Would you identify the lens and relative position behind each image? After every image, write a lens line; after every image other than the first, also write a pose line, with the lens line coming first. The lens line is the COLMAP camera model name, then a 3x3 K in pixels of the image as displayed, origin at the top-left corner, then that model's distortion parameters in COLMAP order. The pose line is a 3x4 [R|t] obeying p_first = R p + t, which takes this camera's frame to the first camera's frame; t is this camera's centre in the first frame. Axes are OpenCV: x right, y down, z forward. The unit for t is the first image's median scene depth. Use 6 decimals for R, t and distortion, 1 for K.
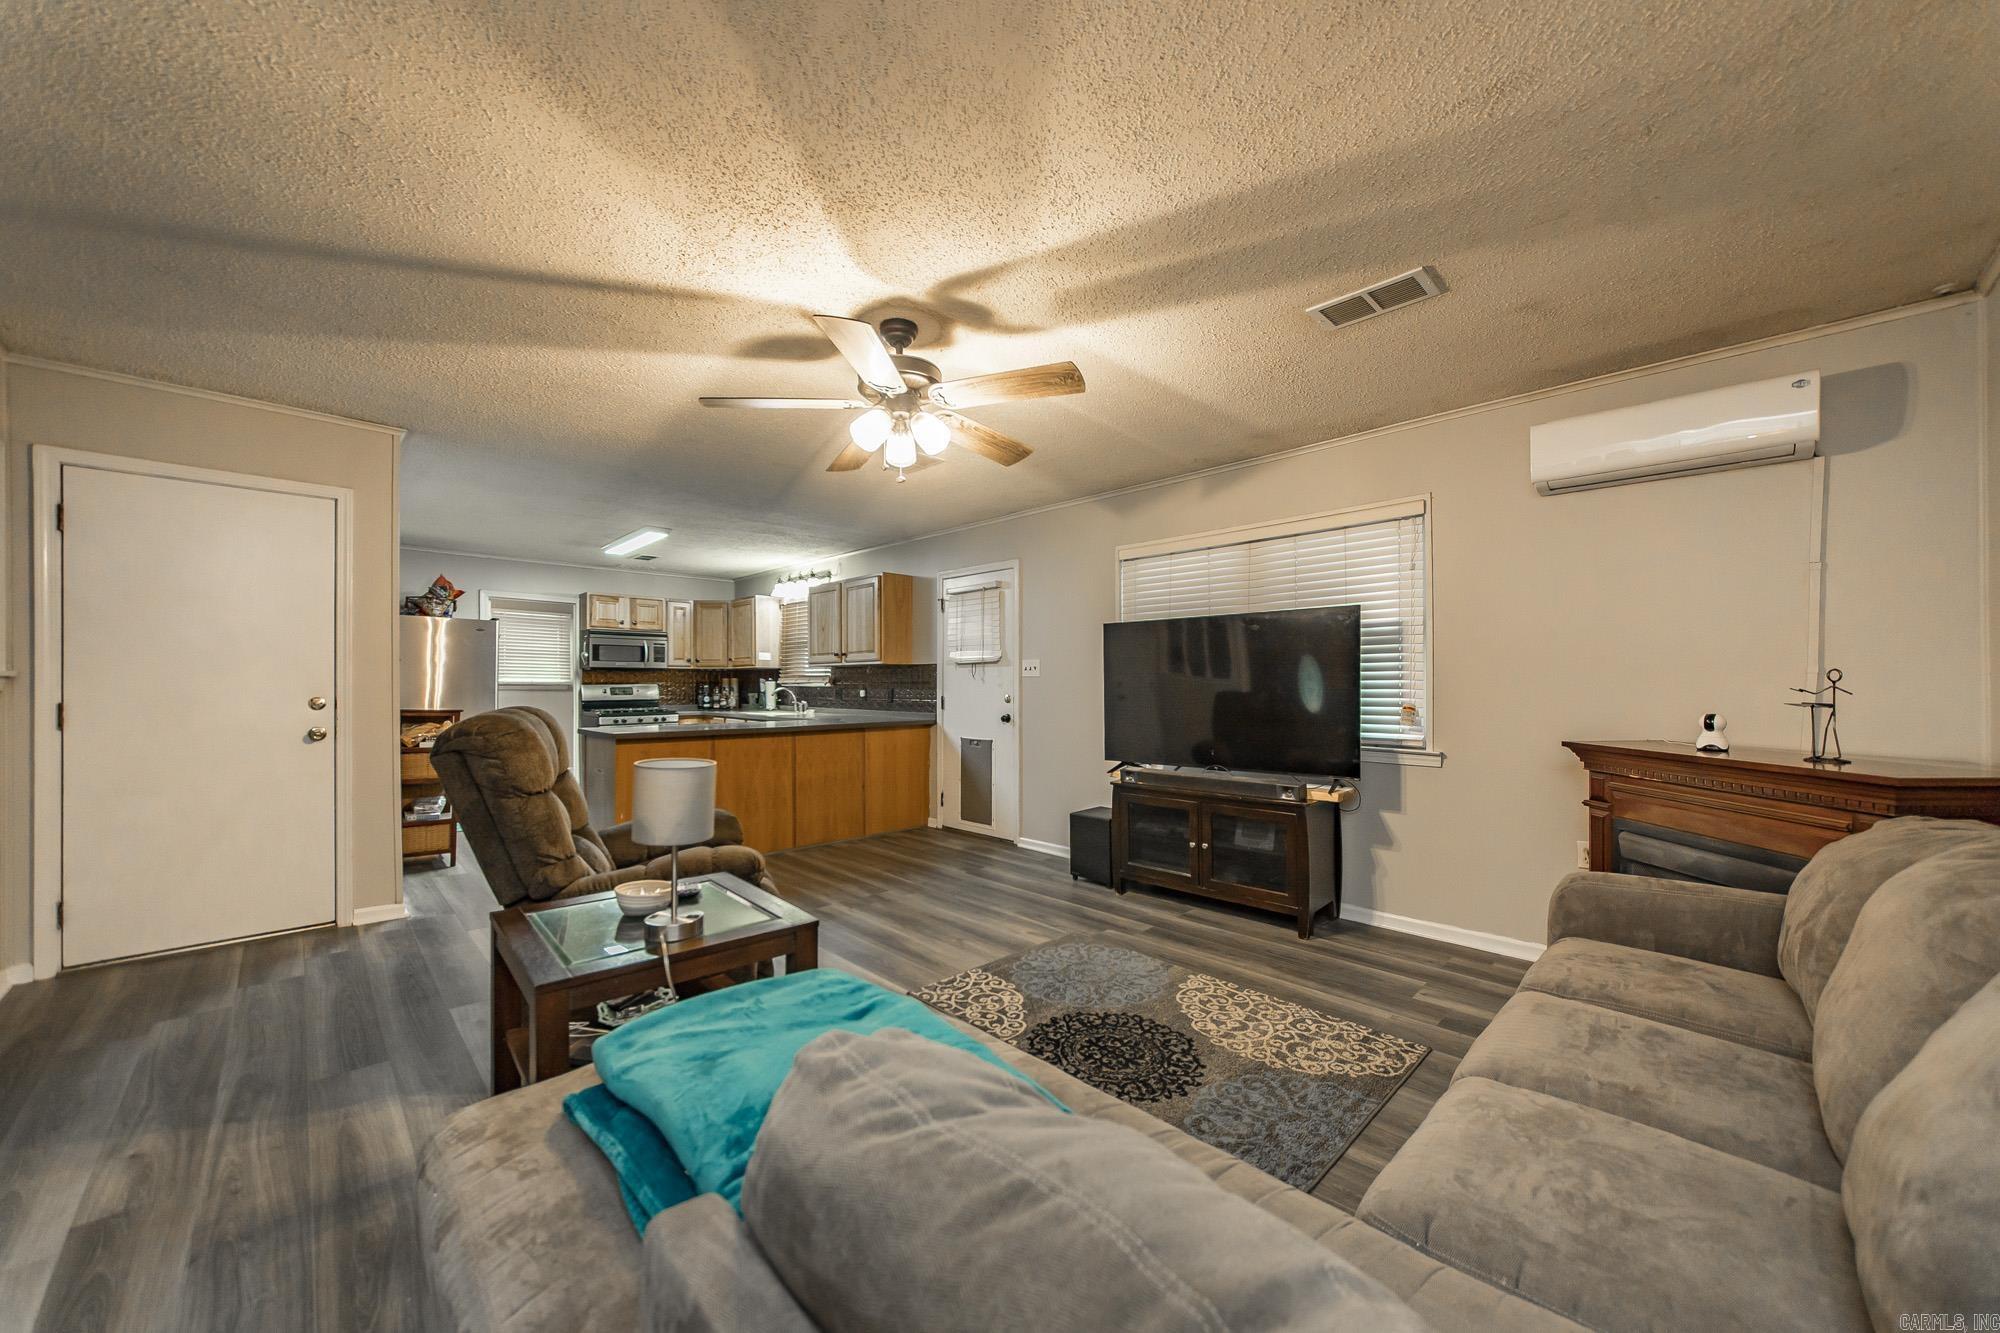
lens RADIAL K [[734.4, 0, 1004.6], [0, 734.4, 682.7], [0, 0, 1]] dist [-0.004050, 0.000522]
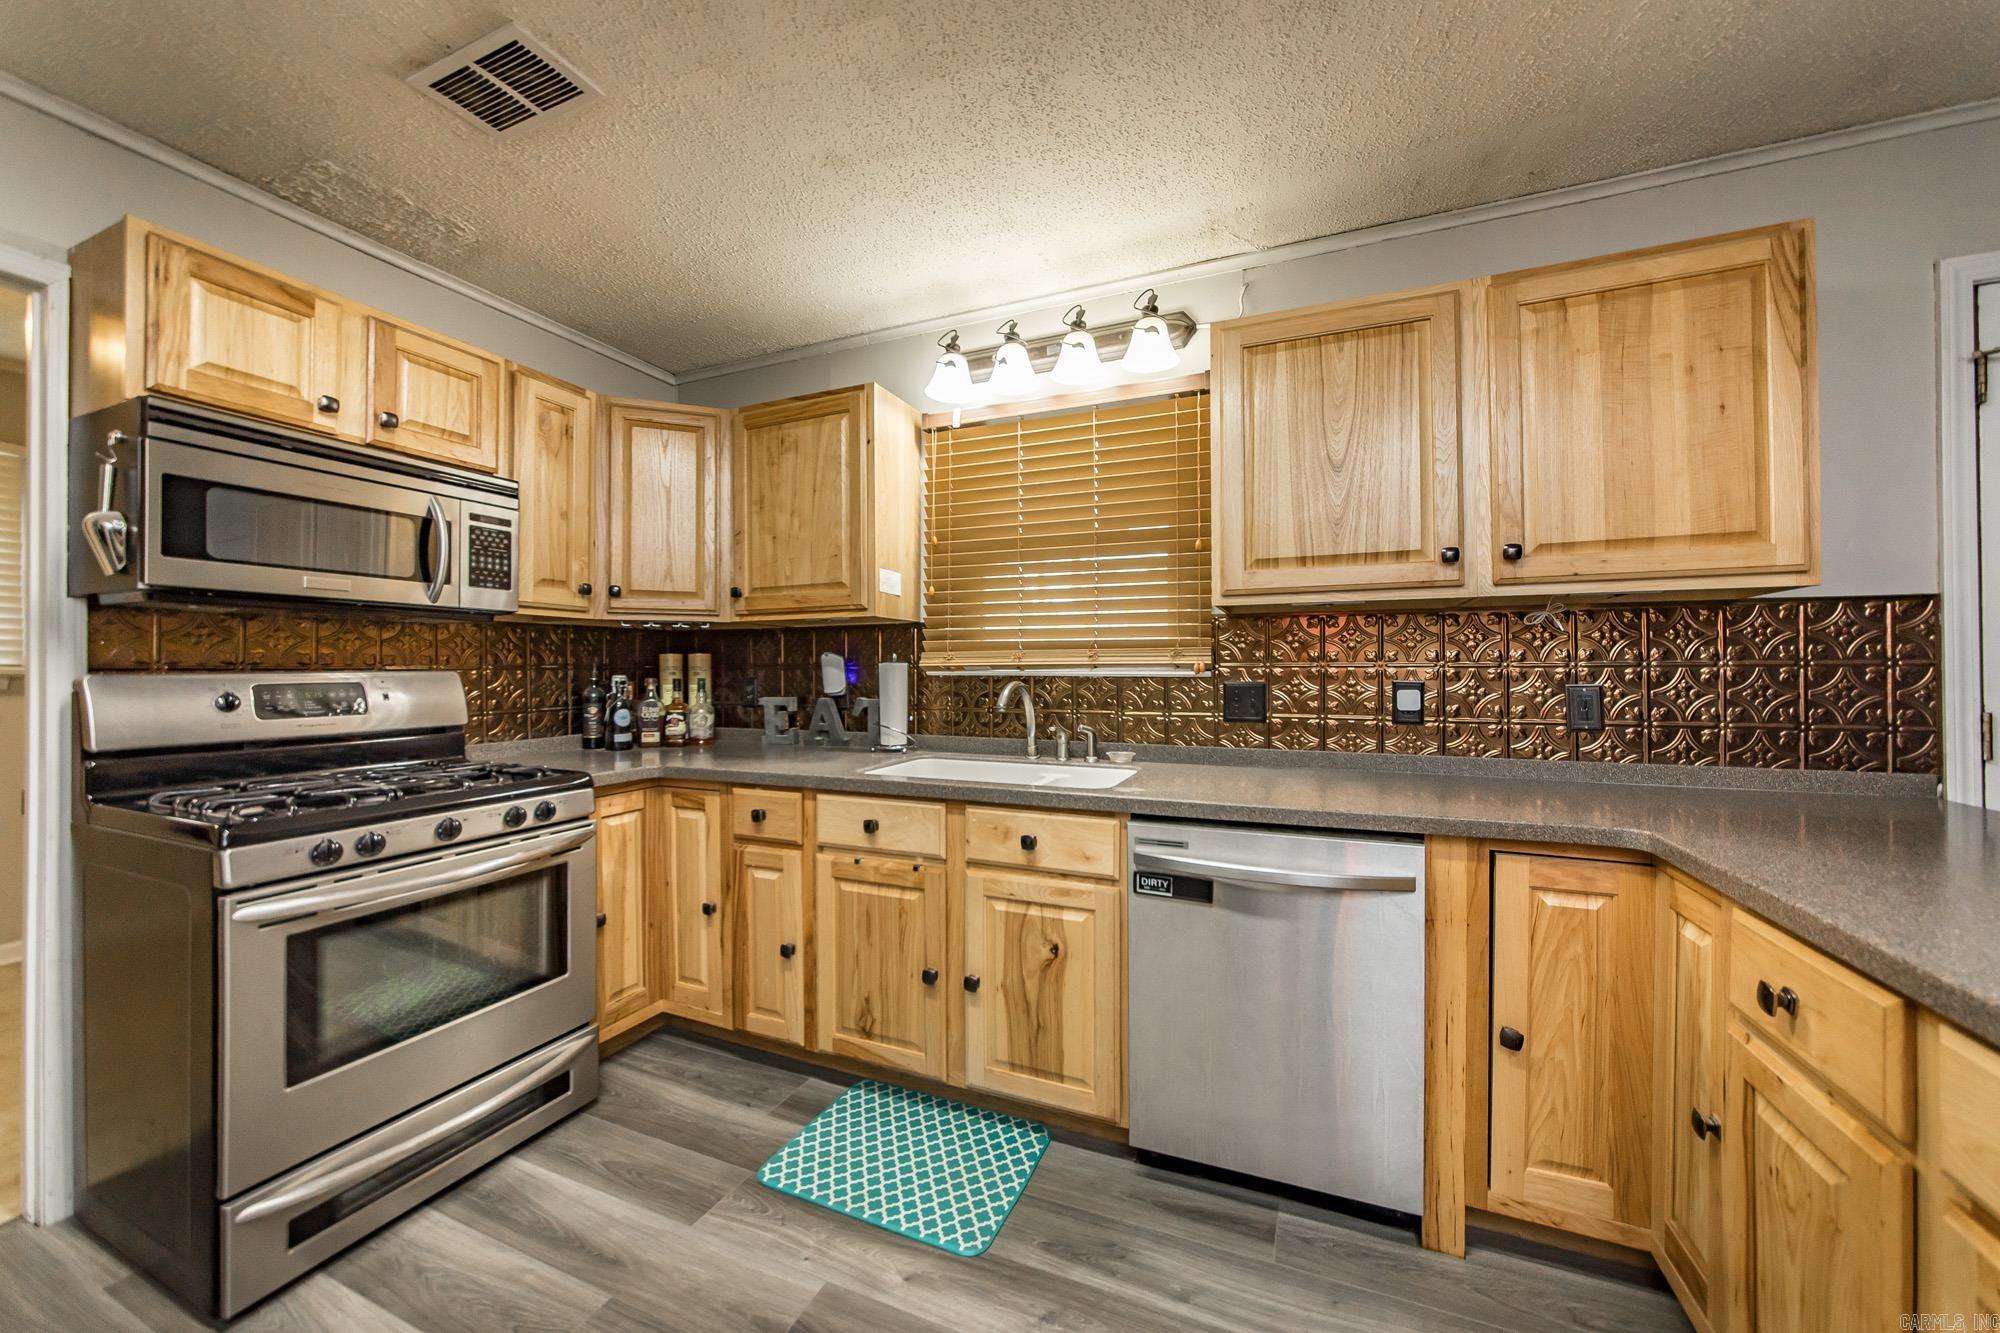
lens RADIAL K [[734.4, 0, 1001.5], [0, 734.4, 663.6], [0, 0, 1]] dist [-0.004050, 0.000522]
pose [[0.923716, 0.001933, 0.383072, -0.436034], [0.001121, 0.999969, -0.007750, 0.001765], [-0.383075, 0.007588, 0.923686, 0.743985]]
